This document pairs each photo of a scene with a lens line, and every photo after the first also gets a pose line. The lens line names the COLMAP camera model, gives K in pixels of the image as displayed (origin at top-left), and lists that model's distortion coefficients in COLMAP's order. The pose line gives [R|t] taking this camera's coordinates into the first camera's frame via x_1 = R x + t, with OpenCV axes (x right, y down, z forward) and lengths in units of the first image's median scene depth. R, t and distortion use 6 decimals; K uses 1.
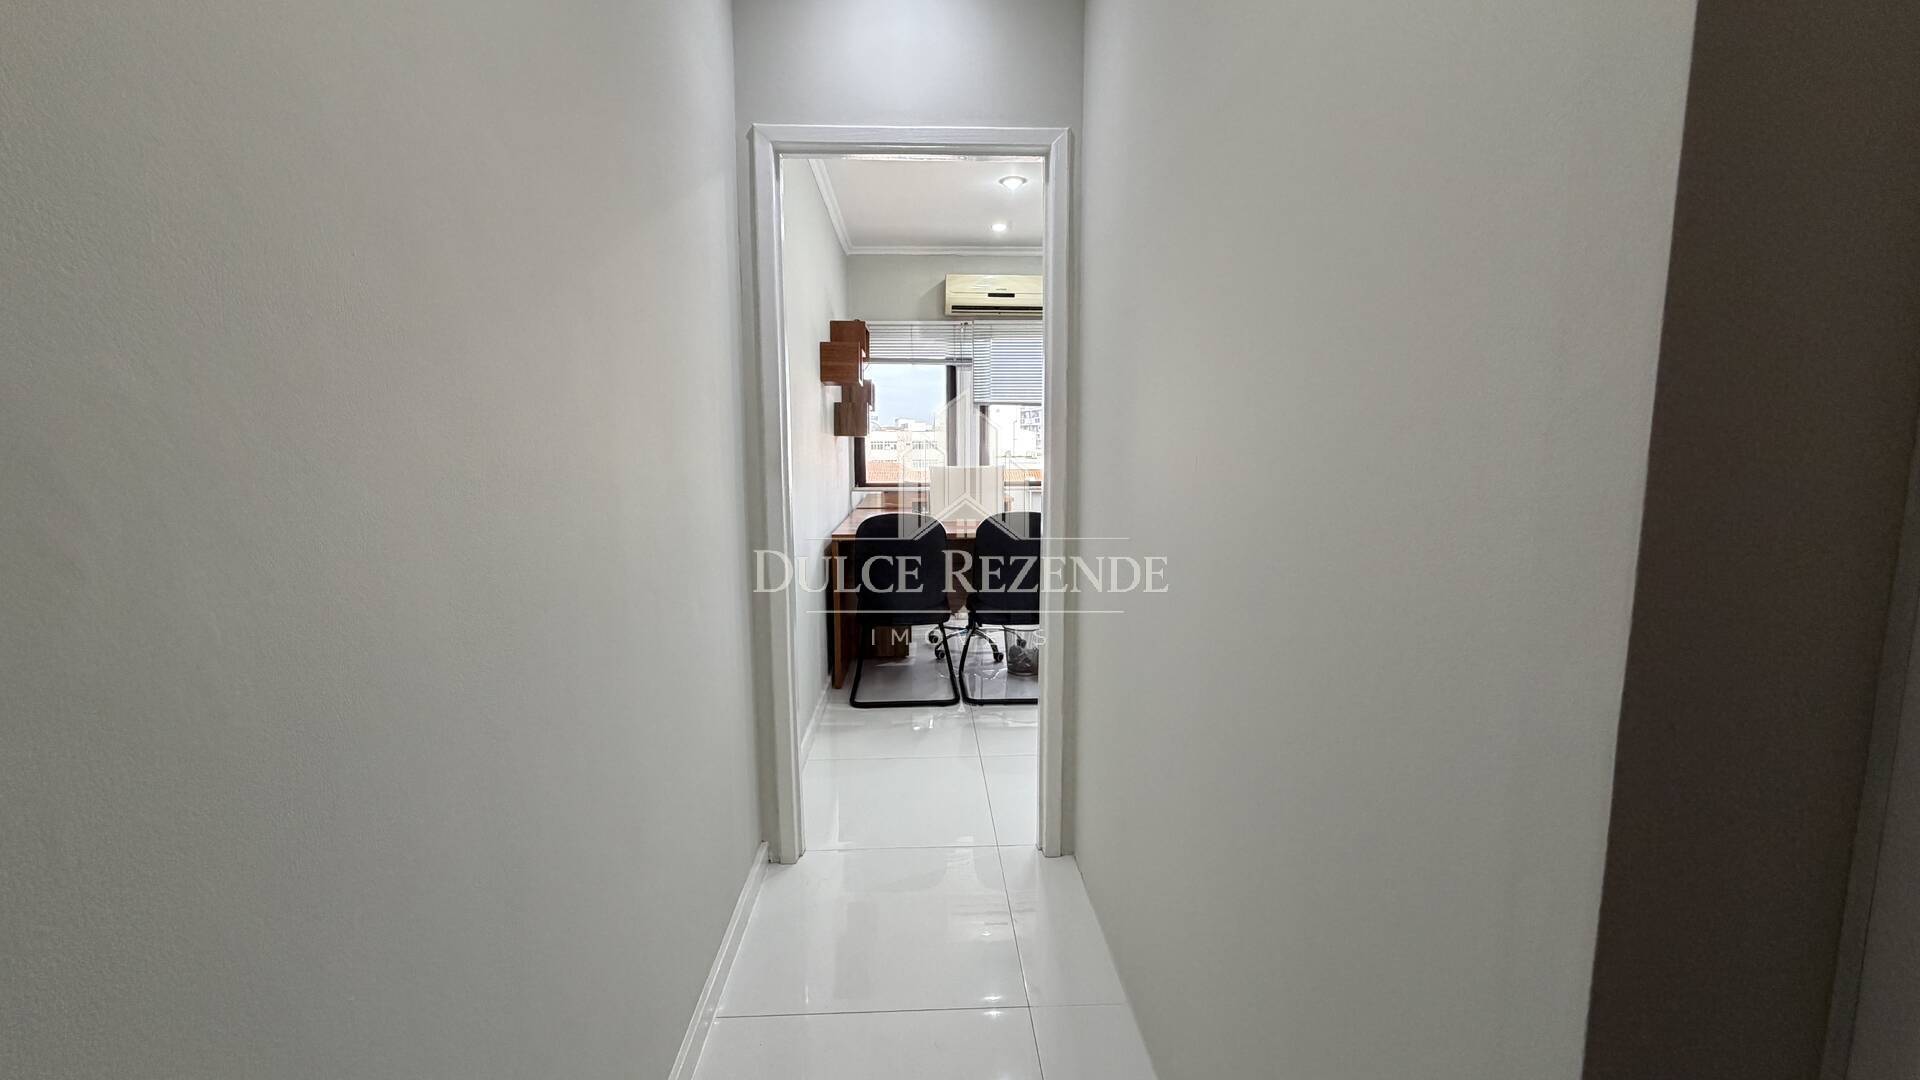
lens RADIAL K [[769.2, 0, 942.8], [0, 769.2, 534.5], [0, 0, 1]] dist [0.003322, -0.000878]
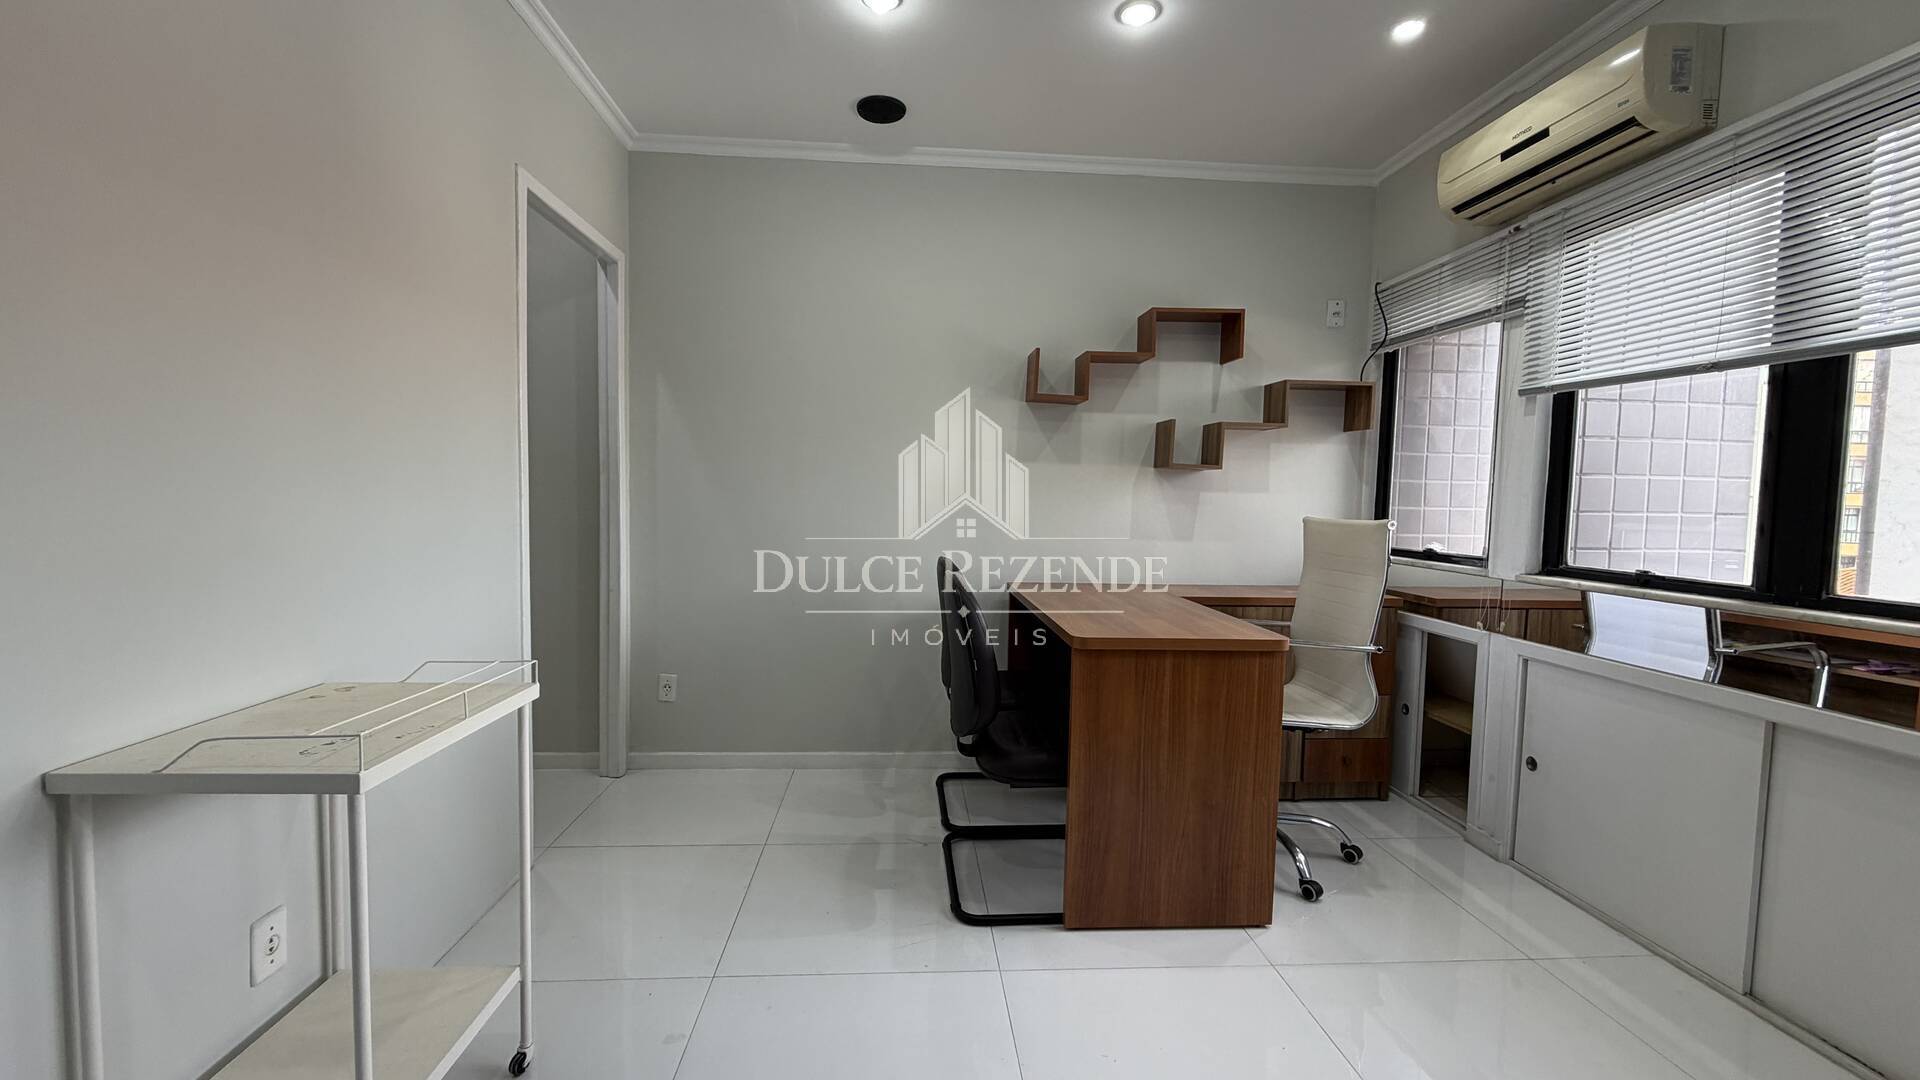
lens RADIAL K [[769.2, 0, 942.3], [0, 769.2, 538.8], [0, 0, 1]] dist [0.003322, -0.000878]
pose [[0.023596, 0.064180, -0.997659, 0.500721], [-0.136969, 0.988734, 0.060366, -0.065045], [0.990294, 0.135224, 0.032121, 0.654050]]
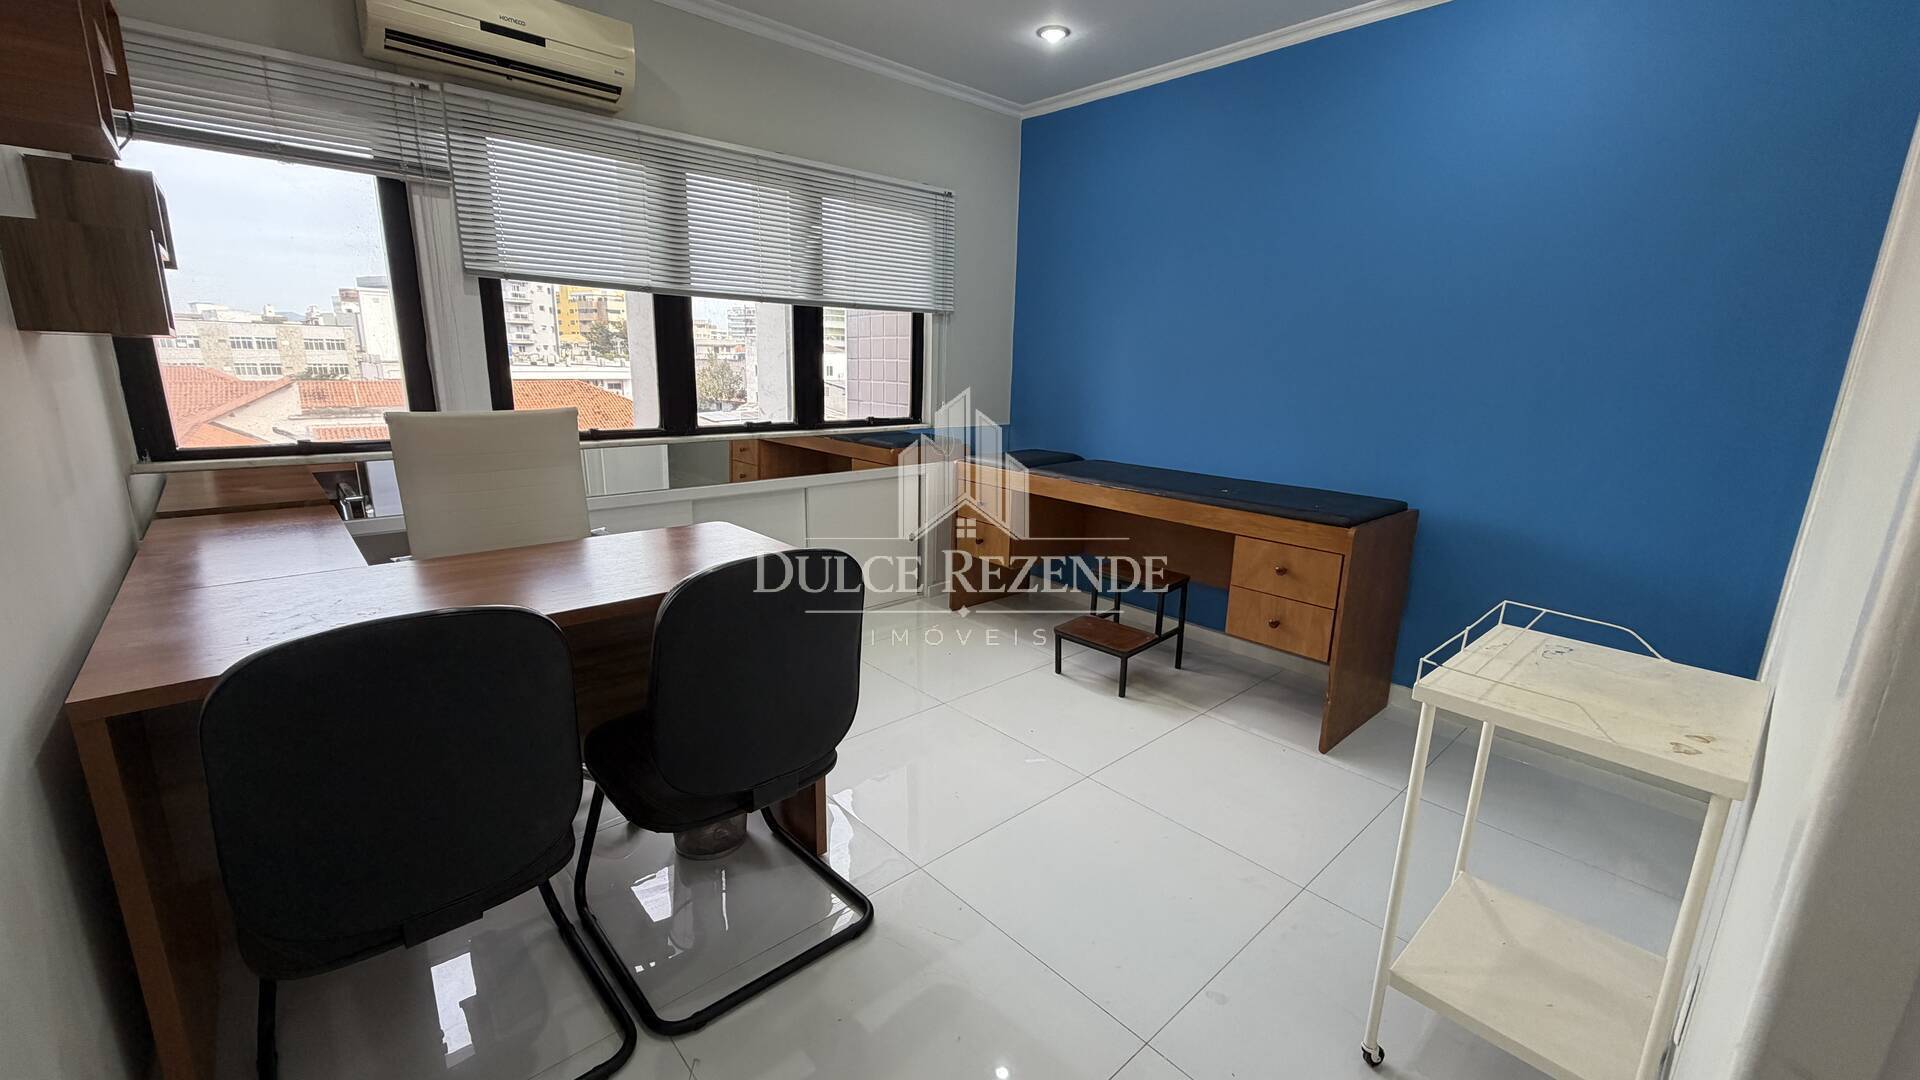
lens RADIAL K [[769.2, 0, 958.2], [0, 769.2, 541.0], [0, 0, 1]] dist [0.003322, -0.000878]
pose [[0.762526, -0.125597, 0.634649, -0.050292], [0.047527, 0.989199, 0.138659, -0.058569], [-0.645209, -0.075568, 0.760260, 0.432224]]
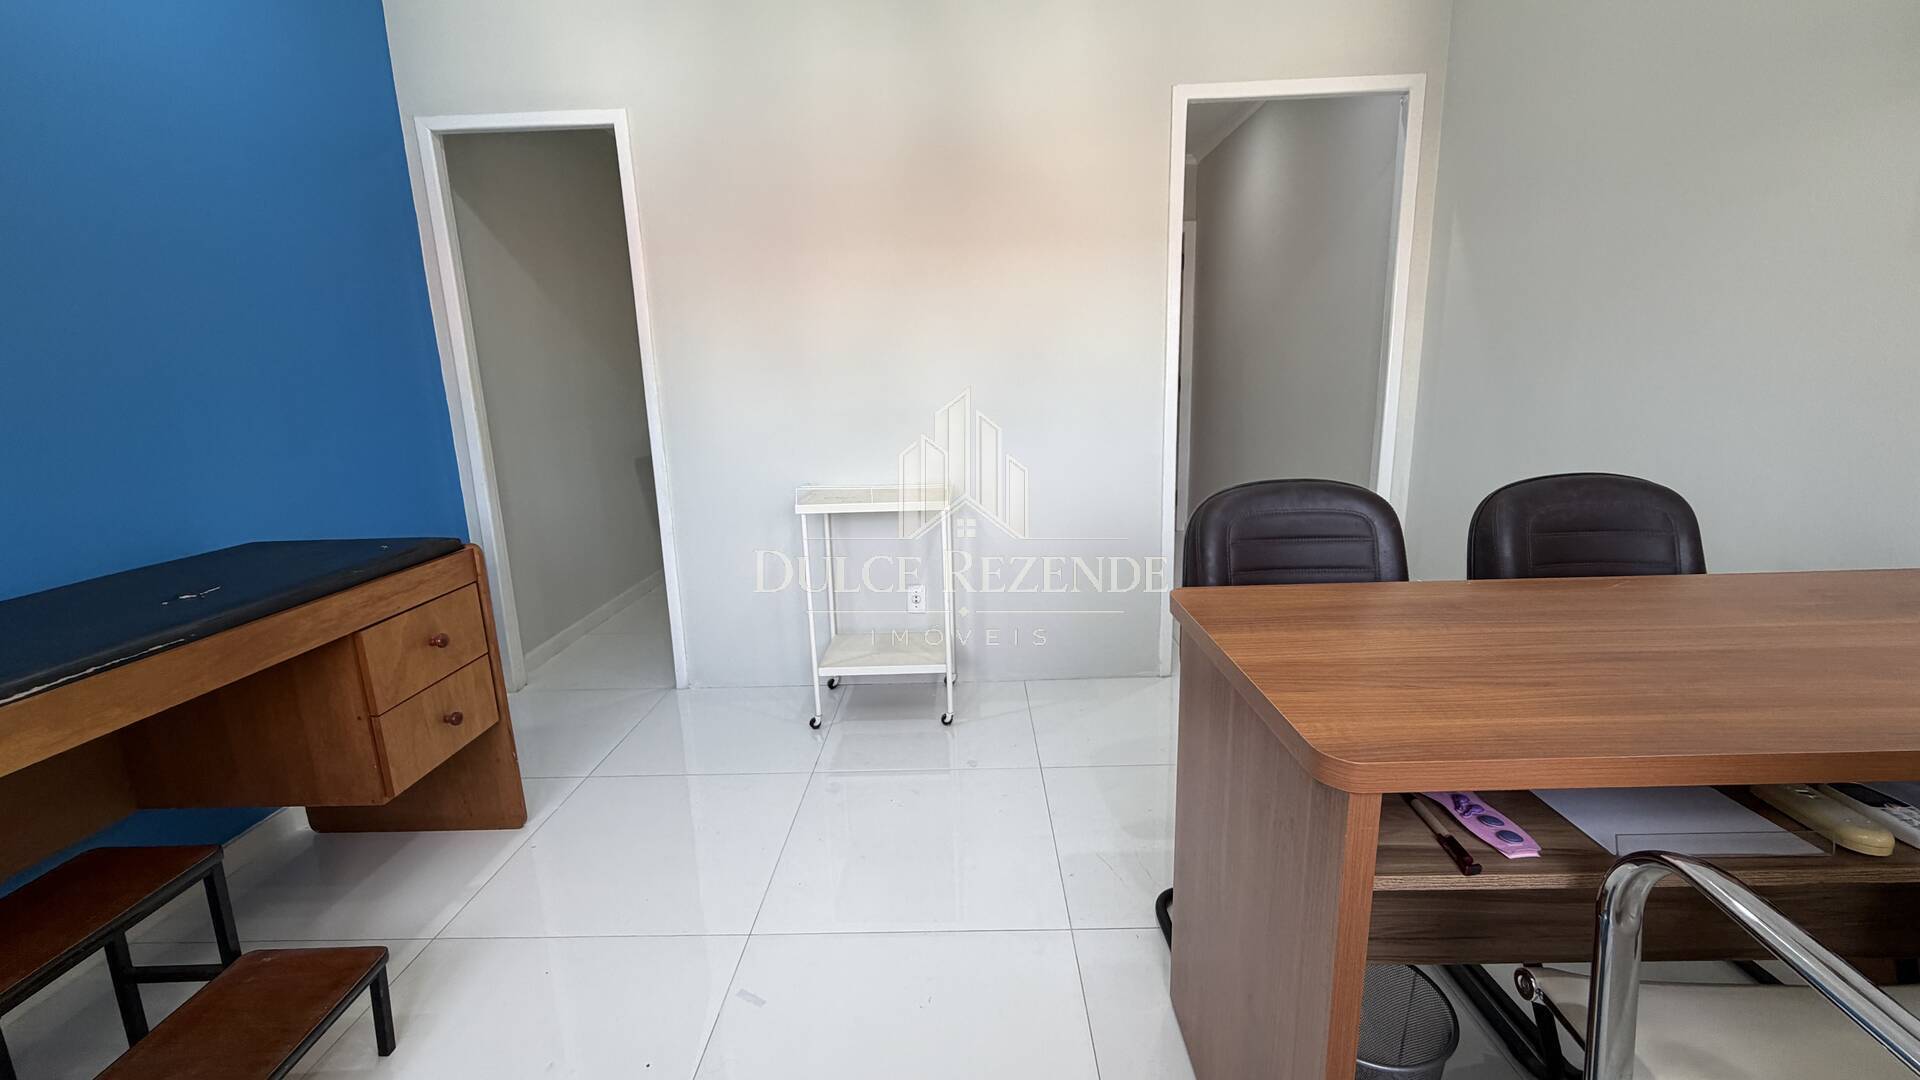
lens RADIAL K [[769.2, 0, 950.9], [0, 769.2, 542.1], [0, 0, 1]] dist [0.003322, -0.000878]
pose [[-0.997260, 0.038495, 0.063172, 0.179165], [0.056653, 0.946545, 0.317558, -0.095629], [-0.047570, 0.320267, -0.946132, 0.970316]]
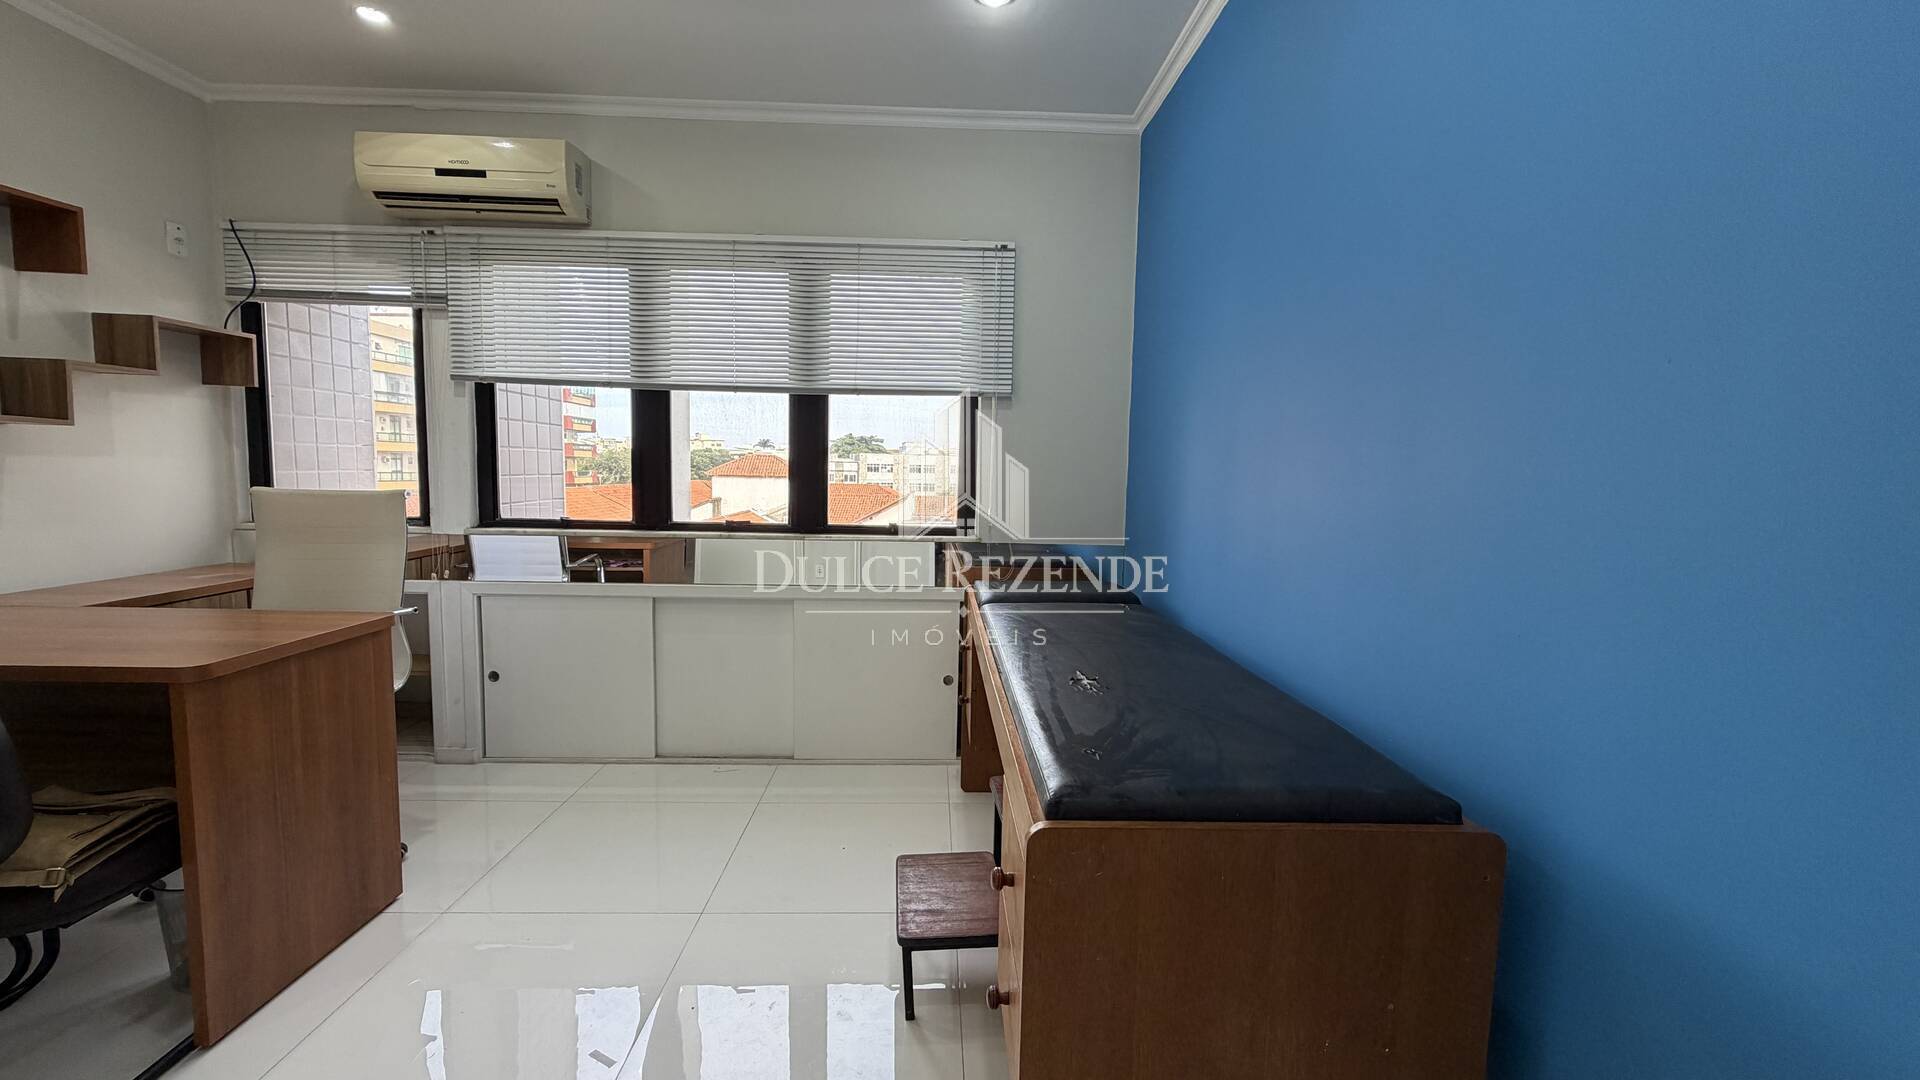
lens RADIAL K [[769.2, 0, 958.2], [0, 769.2, 542.6], [0, 0, 1]] dist [0.003322, -0.000878]
pose [[0.999562, 0.029330, -0.003890, 0.409794], [-0.029408, 0.999332, -0.021695, -0.051660], [0.003251, 0.021800, 0.999757, 0.452642]]
